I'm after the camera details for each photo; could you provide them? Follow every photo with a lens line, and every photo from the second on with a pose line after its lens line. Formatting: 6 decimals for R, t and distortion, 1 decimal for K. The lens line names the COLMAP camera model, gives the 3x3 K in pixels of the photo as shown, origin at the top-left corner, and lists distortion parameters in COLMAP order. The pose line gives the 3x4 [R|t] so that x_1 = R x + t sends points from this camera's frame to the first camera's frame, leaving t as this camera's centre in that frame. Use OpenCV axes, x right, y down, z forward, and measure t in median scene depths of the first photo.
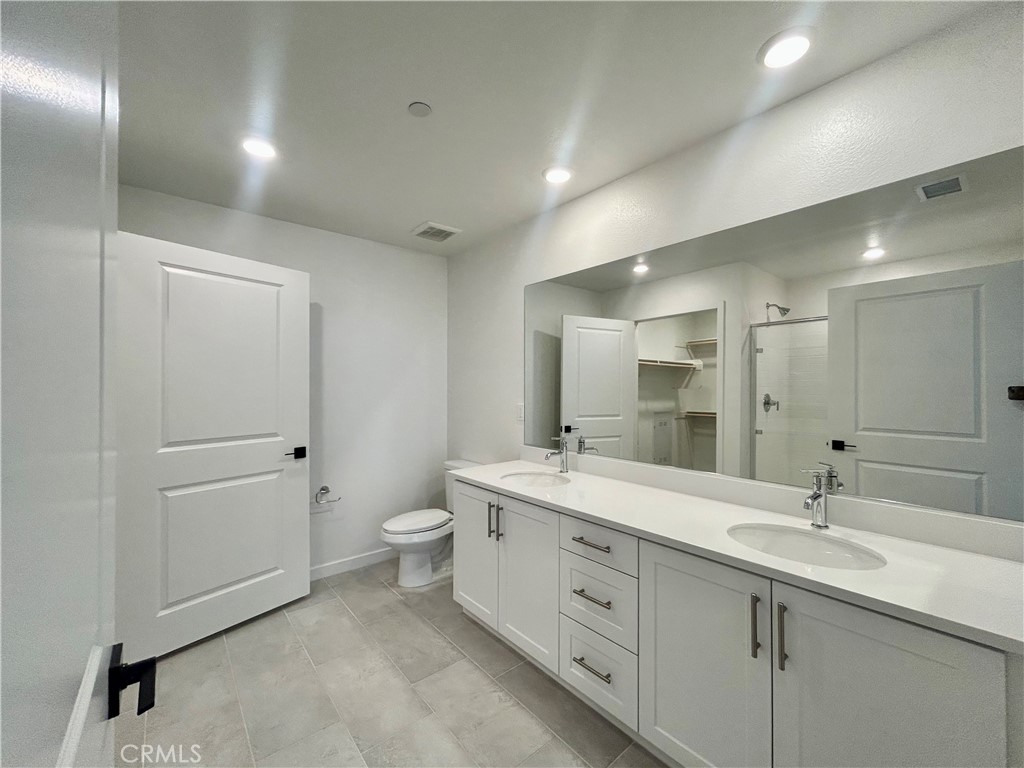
lens RADIAL K [[415.1, 0, 512.0], [0, 415.1, 384.0], [0, 0, 1]] dist [0.000440, -0.000088]
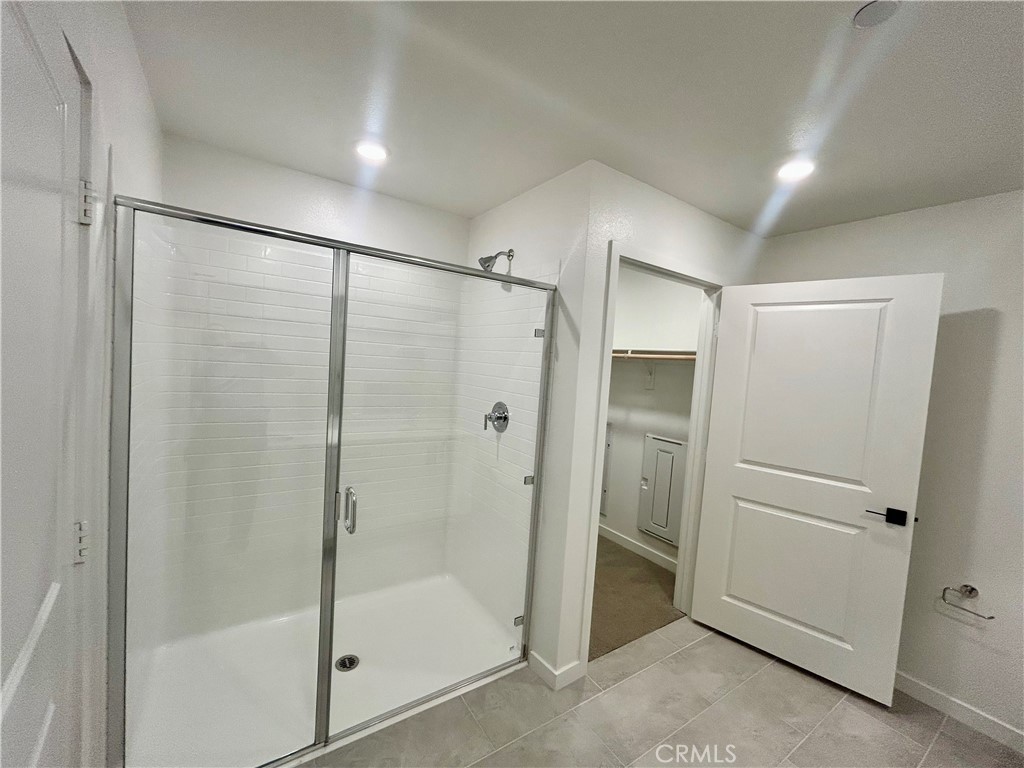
lens RADIAL K [[415.1, 0, 512.0], [0, 415.1, 384.0], [0, 0, 1]] dist [0.000440, -0.000088]
pose [[-0.102225, 0.050677, -0.993470, 0.314537], [-0.061829, 0.996447, 0.057191, -0.079410], [0.992838, 0.067272, -0.098729, 0.380404]]
